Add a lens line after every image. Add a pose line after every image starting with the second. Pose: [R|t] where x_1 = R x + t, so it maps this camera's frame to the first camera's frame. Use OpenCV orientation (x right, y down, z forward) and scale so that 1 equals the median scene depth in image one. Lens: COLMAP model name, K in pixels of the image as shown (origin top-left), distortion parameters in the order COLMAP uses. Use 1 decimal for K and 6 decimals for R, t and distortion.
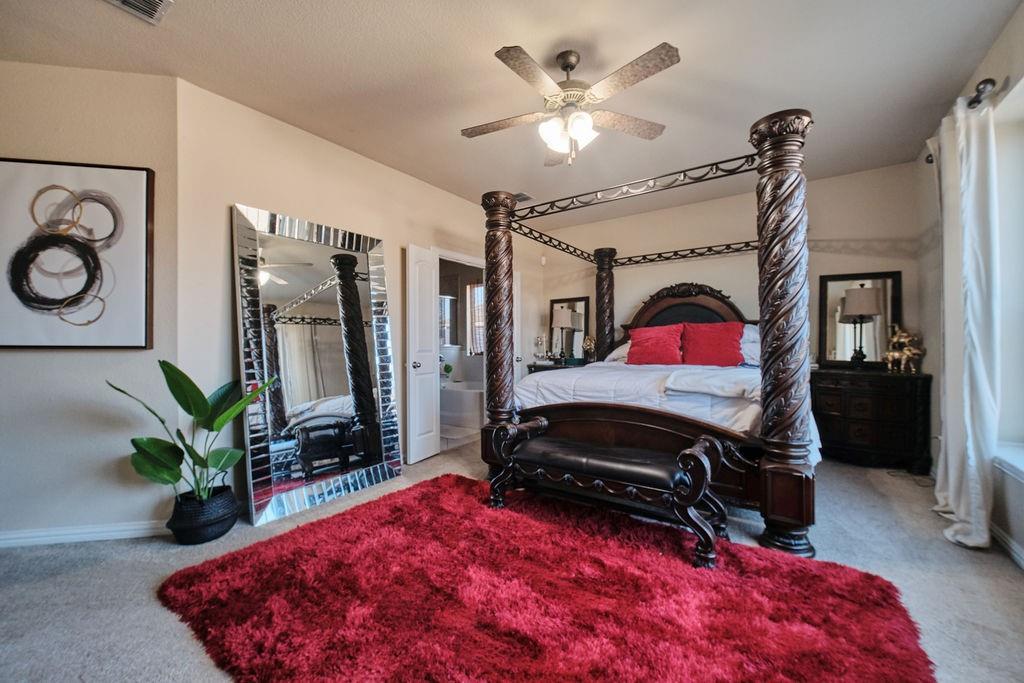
lens RADIAL K [[404.8, 0, 513.7], [0, 404.8, 341.9], [0, 0, 1]] dist [-0.007651, 0.000278]
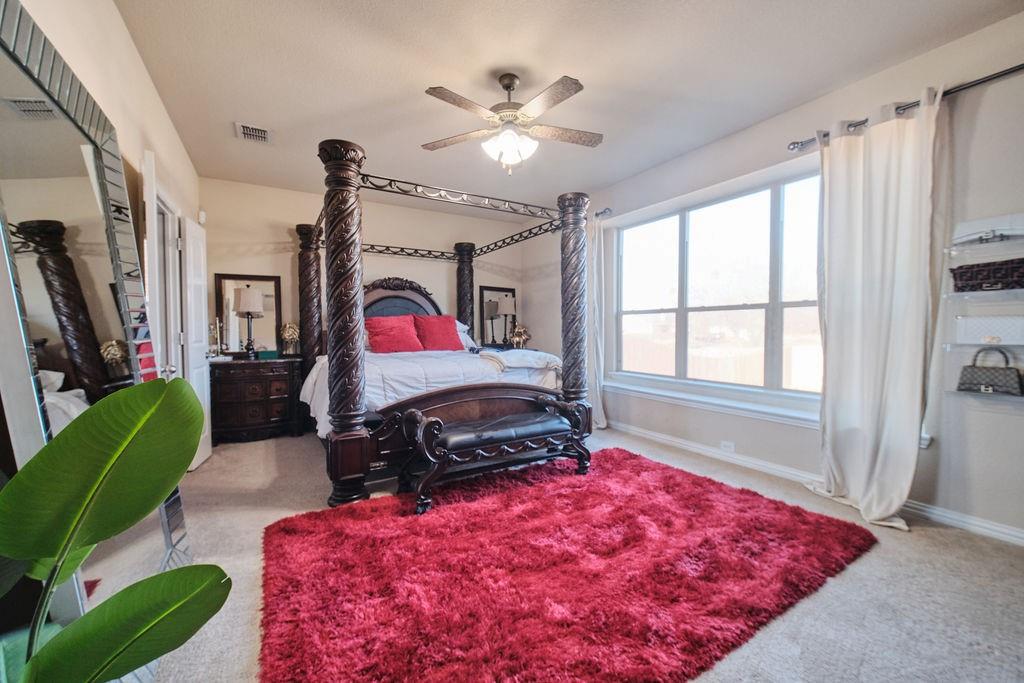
lens RADIAL K [[404.8, 0, 513.7], [0, 404.8, 341.9], [0, 0, 1]] dist [-0.007651, 0.000278]
pose [[0.411734, -0.022798, 0.911019, -0.637907], [-0.004928, 0.999617, 0.027242, -0.001526], [-0.911291, -0.015706, 0.411464, 0.347298]]
